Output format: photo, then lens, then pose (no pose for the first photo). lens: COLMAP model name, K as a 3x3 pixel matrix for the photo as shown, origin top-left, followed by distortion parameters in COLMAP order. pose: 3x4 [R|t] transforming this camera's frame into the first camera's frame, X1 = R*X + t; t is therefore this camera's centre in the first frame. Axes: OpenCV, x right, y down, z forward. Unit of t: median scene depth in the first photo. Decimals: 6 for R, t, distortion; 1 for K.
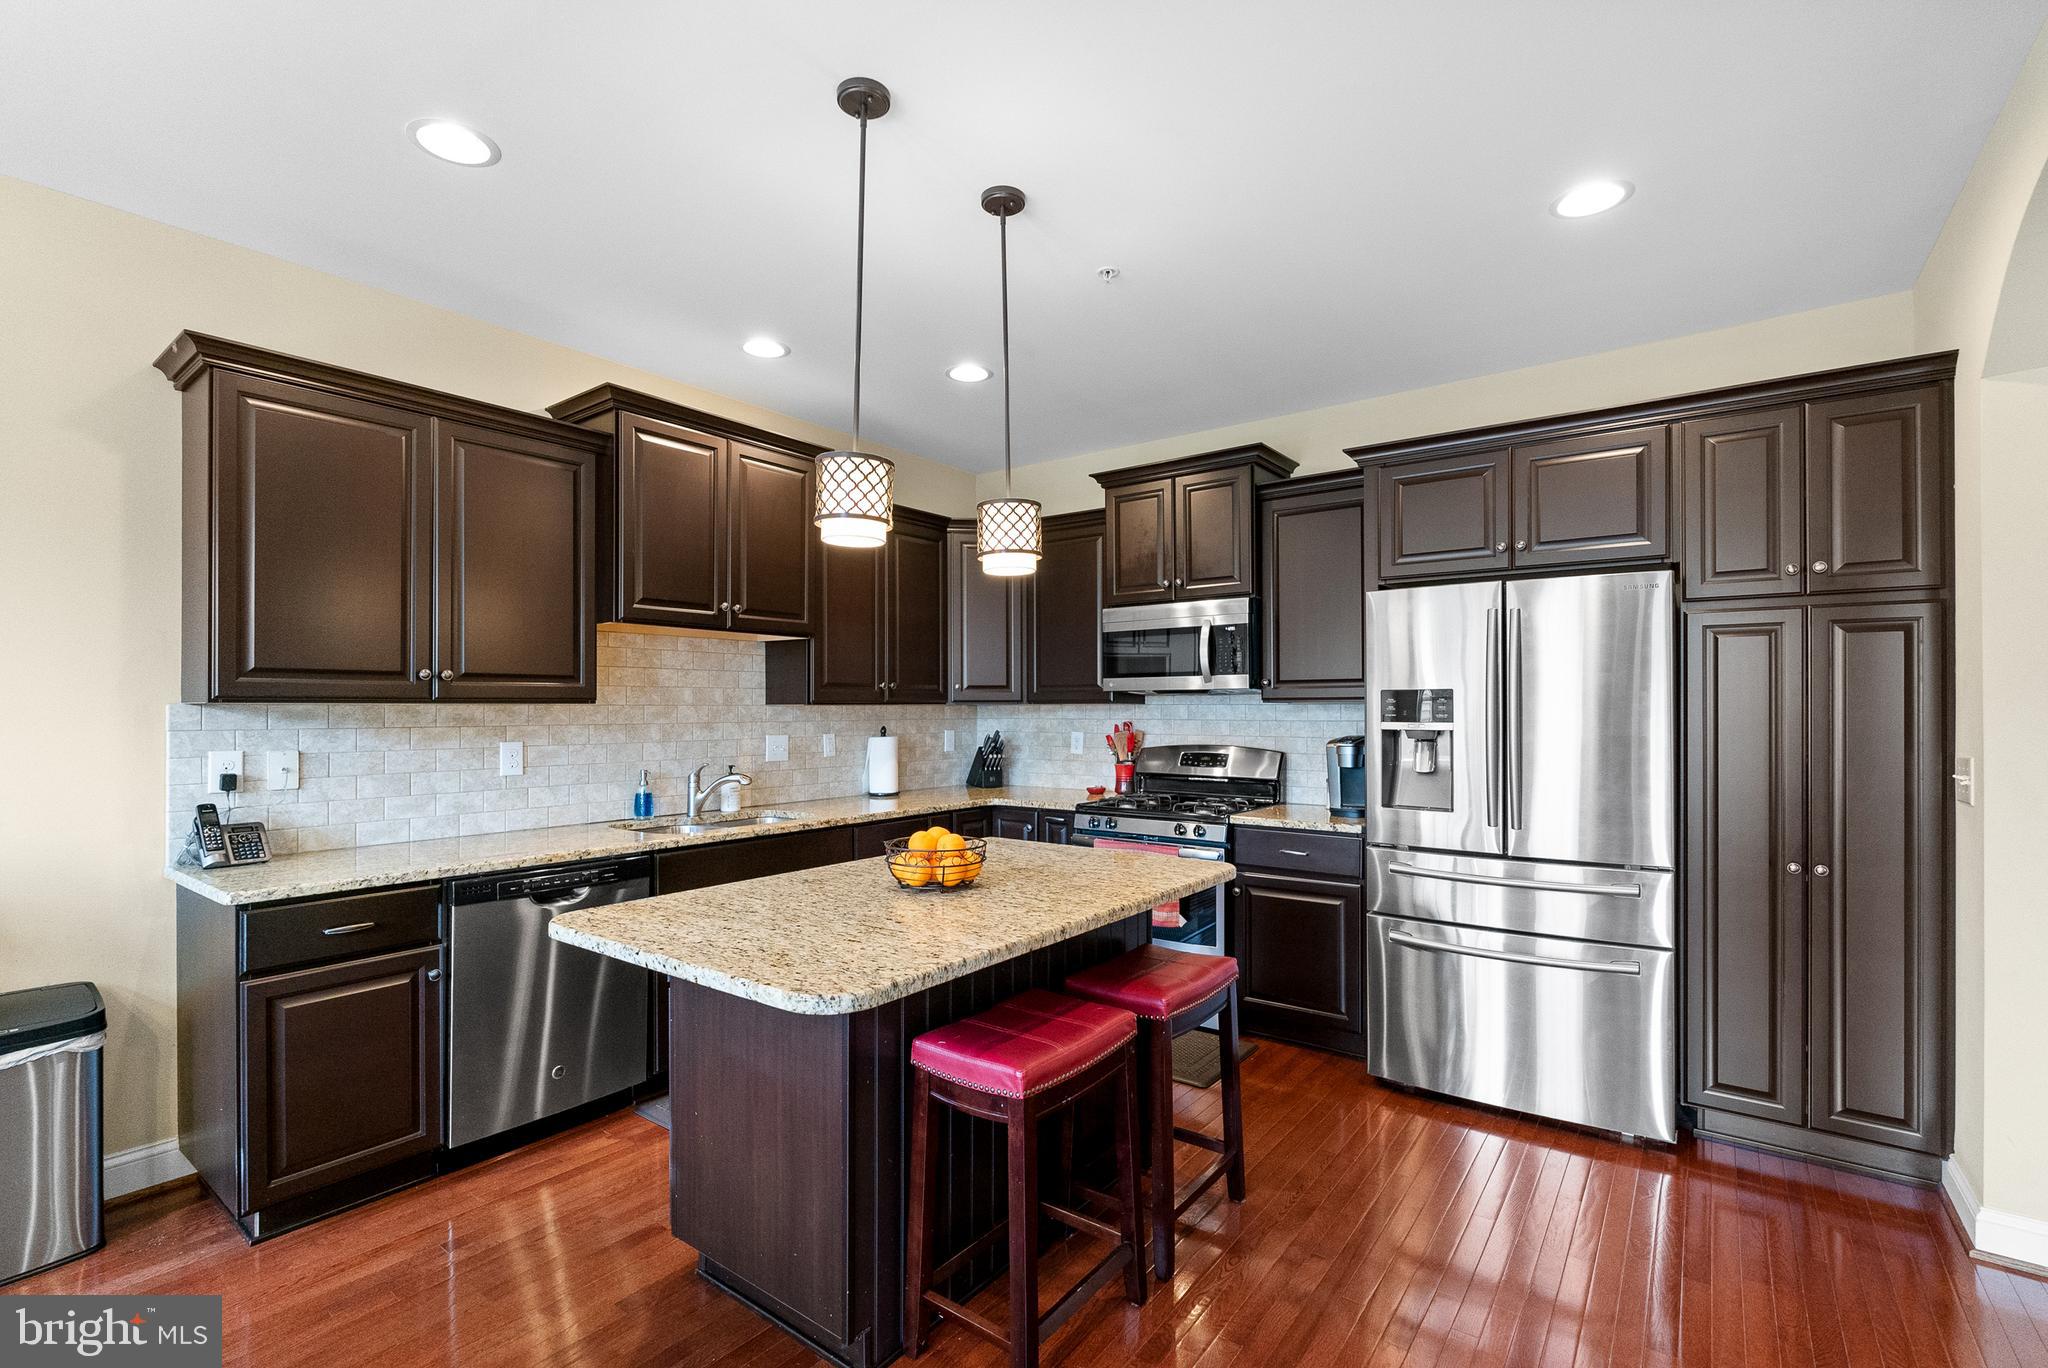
lens RADIAL K [[908.5, 0, 1022.4], [0, 908.5, 702.9], [0, 0, 1]] dist [-0.003231, 0.001439]
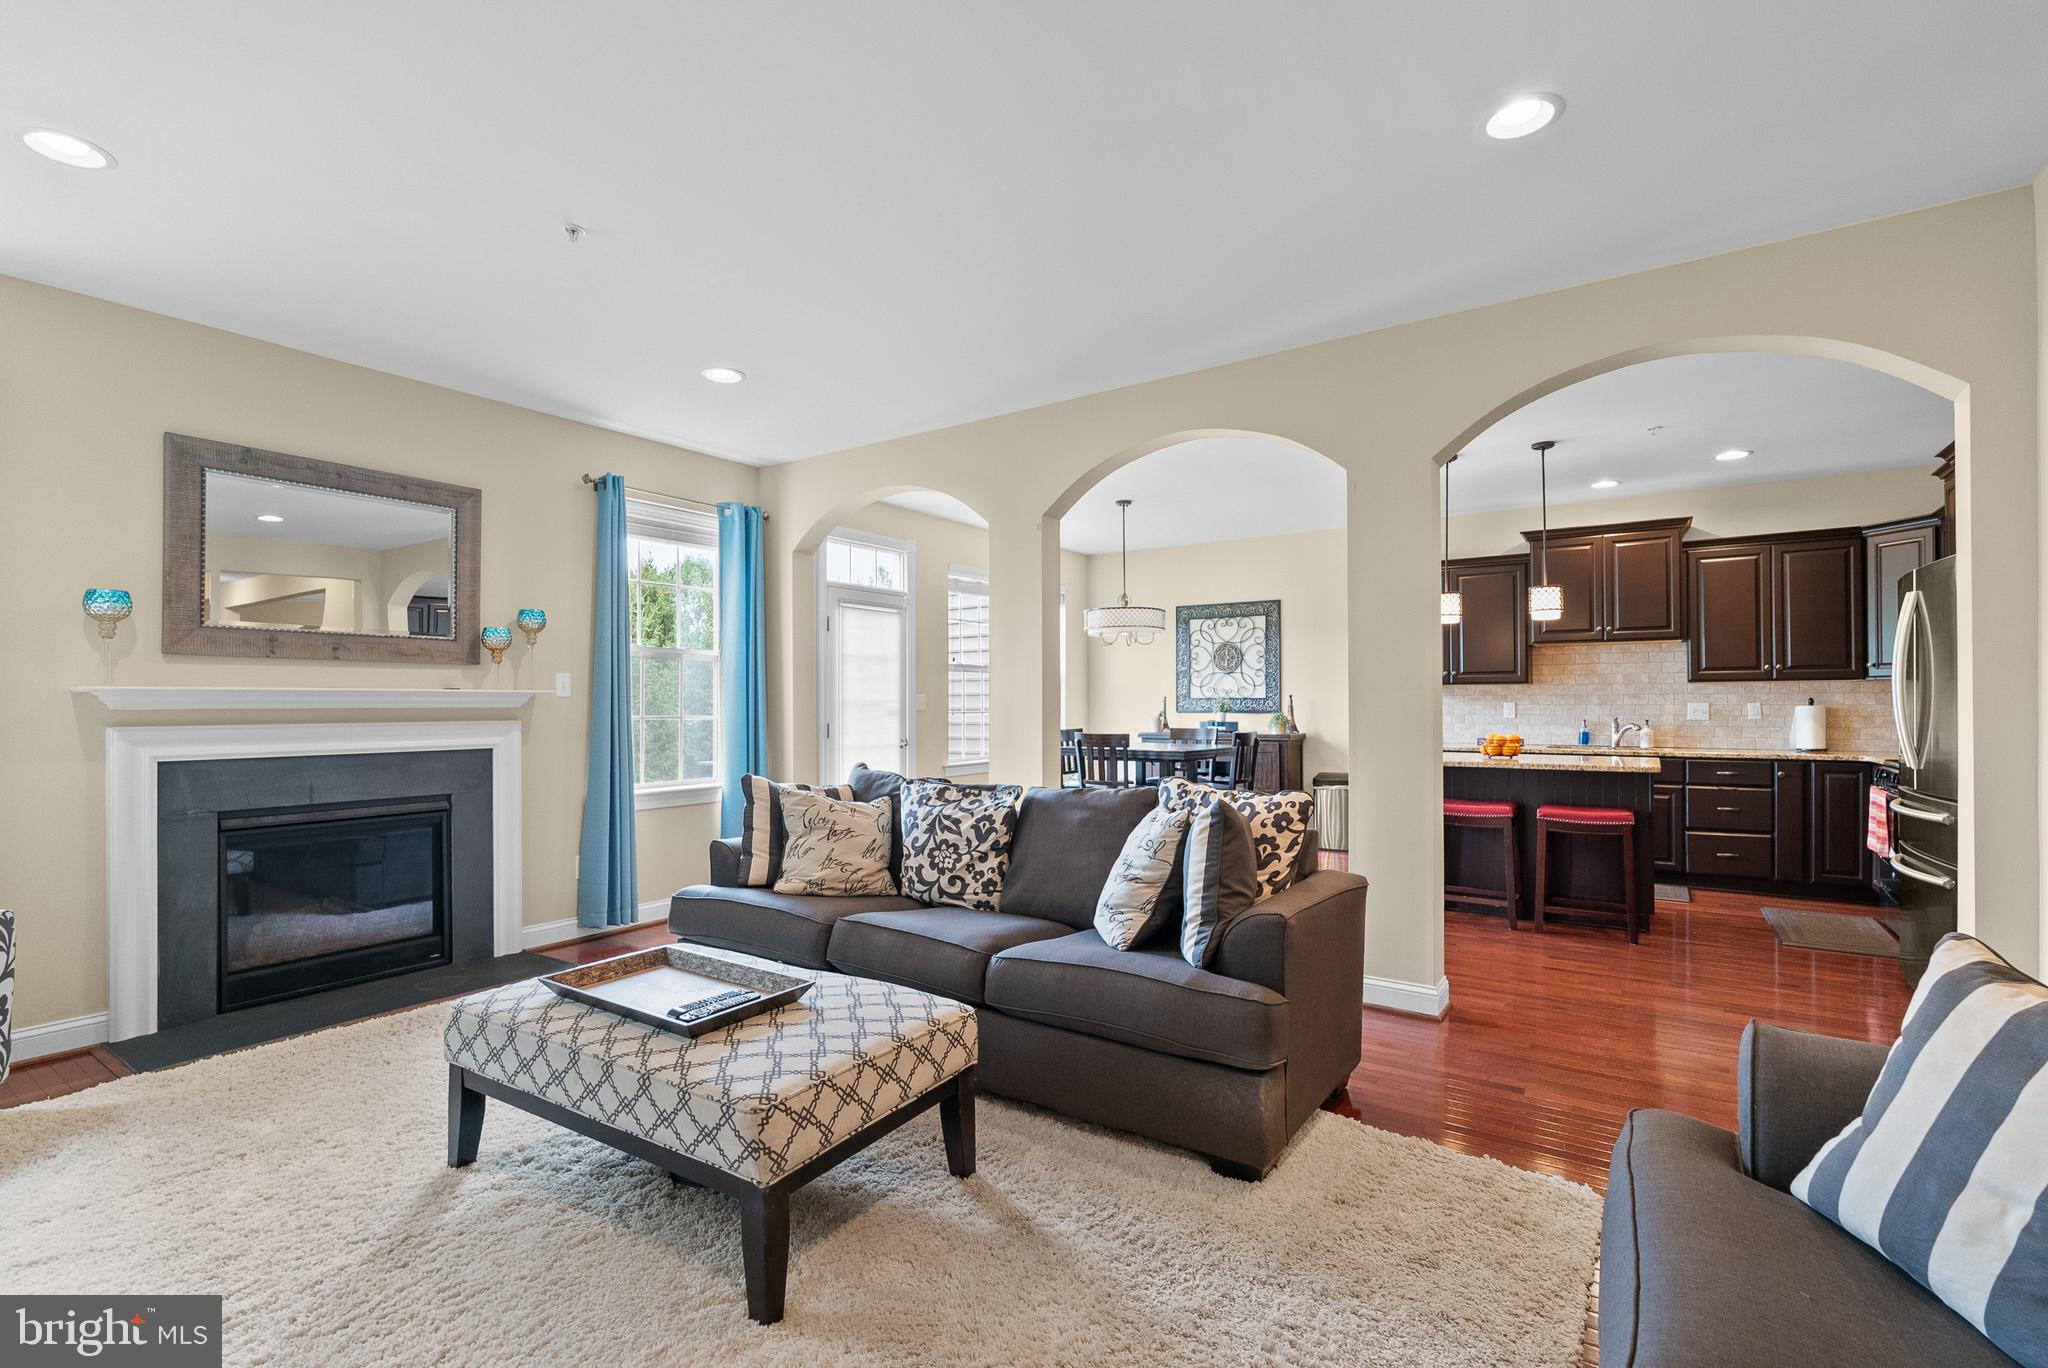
lens RADIAL K [[908.5, 0, 1022.7], [0, 908.5, 693.0], [0, 0, 1]] dist [-0.003231, 0.001439]
pose [[0.067051, -0.005519, -0.997734, 1.257763], [0.011211, 0.999926, -0.004777, 0.015144], [0.997687, -0.010865, 0.067108, -0.244030]]
